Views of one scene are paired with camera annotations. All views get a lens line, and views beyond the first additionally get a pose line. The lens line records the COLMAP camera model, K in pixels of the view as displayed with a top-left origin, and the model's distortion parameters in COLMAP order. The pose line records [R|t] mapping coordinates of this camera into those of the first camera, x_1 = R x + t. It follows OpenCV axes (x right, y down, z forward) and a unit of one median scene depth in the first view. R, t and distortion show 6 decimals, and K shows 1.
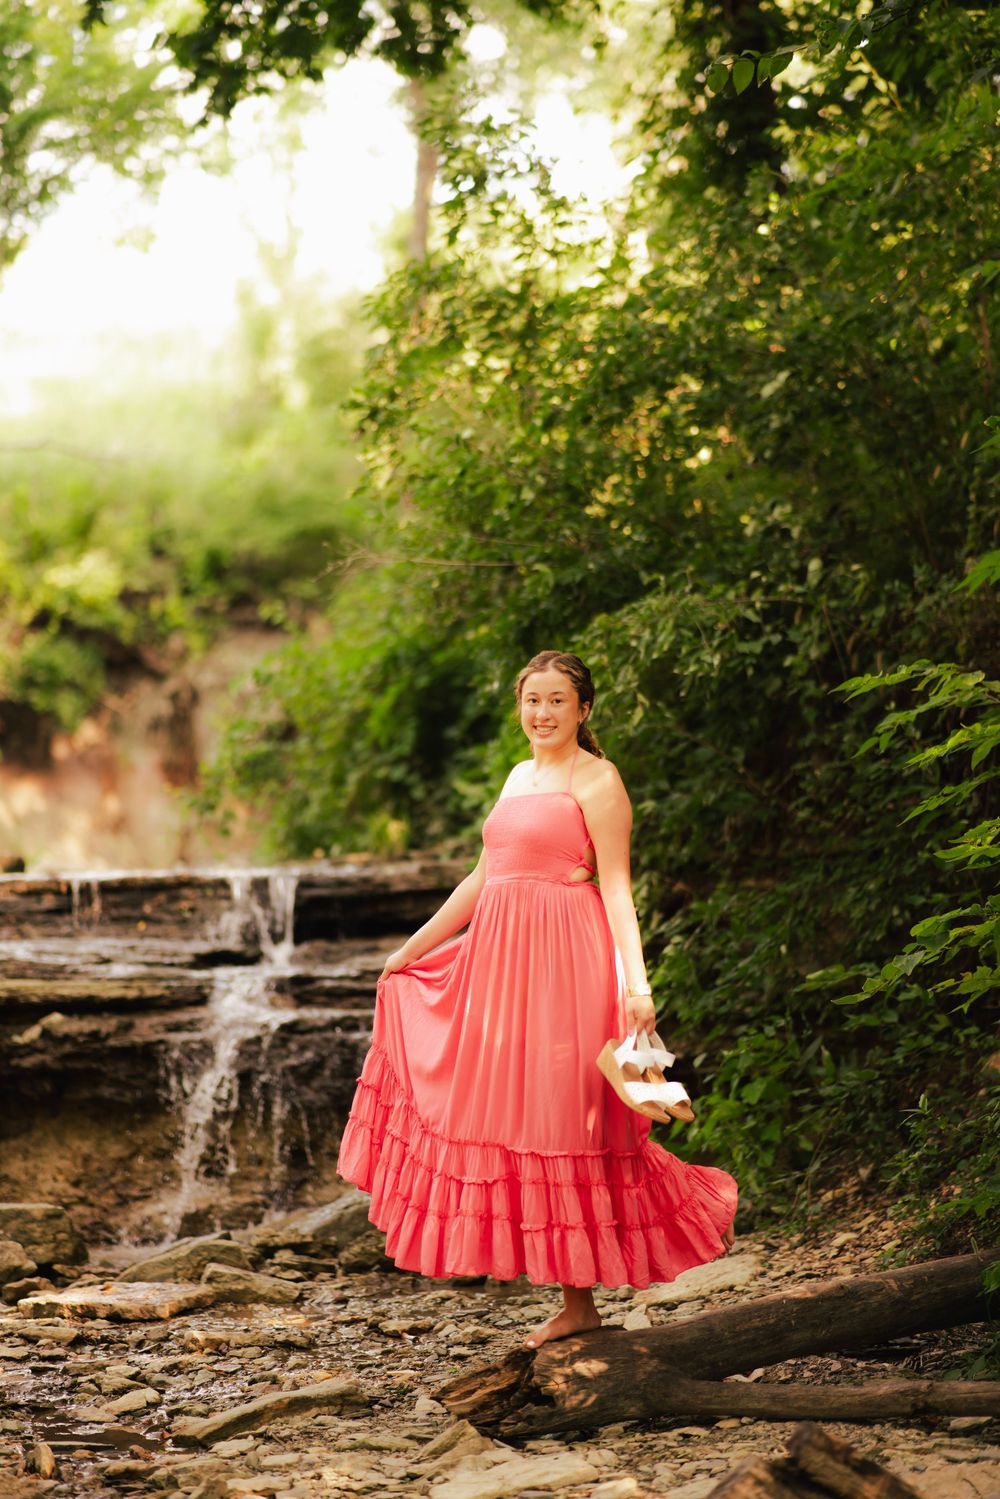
lens RADIAL K [[3581.6, 0, 500.0], [0, 3581.6, 749.5], [0, 0, 1]] dist [0.049383, -1.065473]
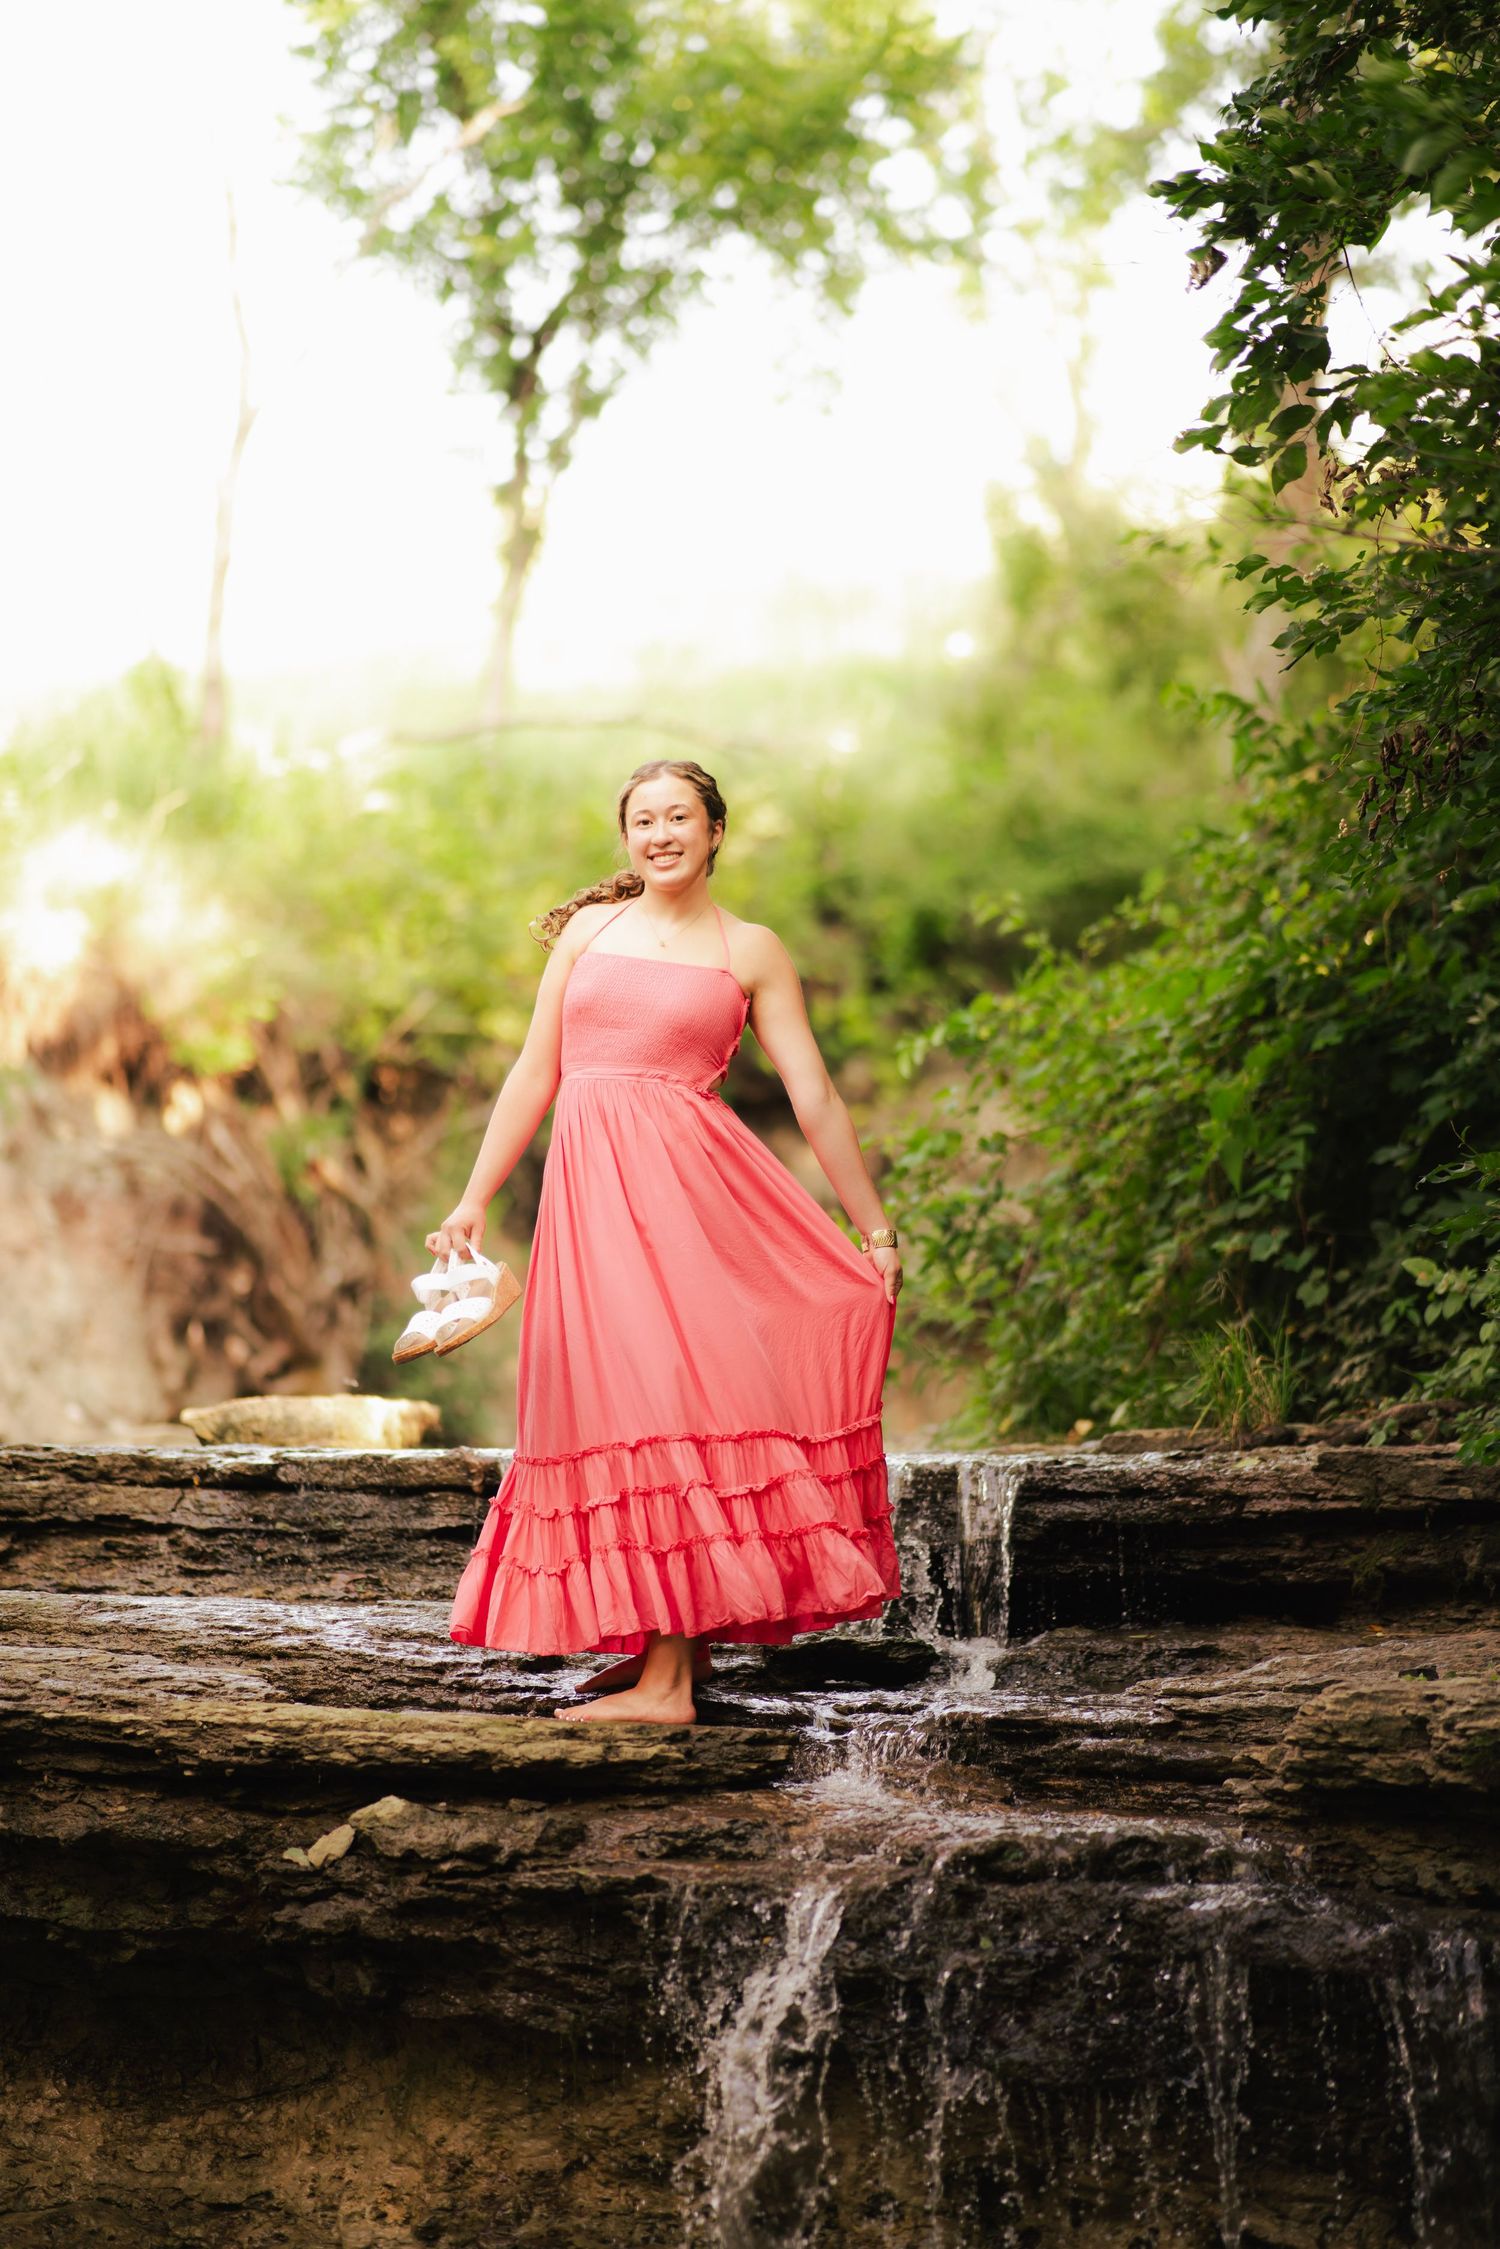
lens RADIAL K [[5373.6, 0, 750.0], [0, 5373.6, 1124.5], [0, 0, 1]] dist [0.049383, -1.065473]
pose [[0.992732, 0.025147, -0.117689, -0.020225], [-0.029091, 0.999067, -0.031919, 0.020731], [0.116776, 0.035110, 0.992537, 0.483940]]
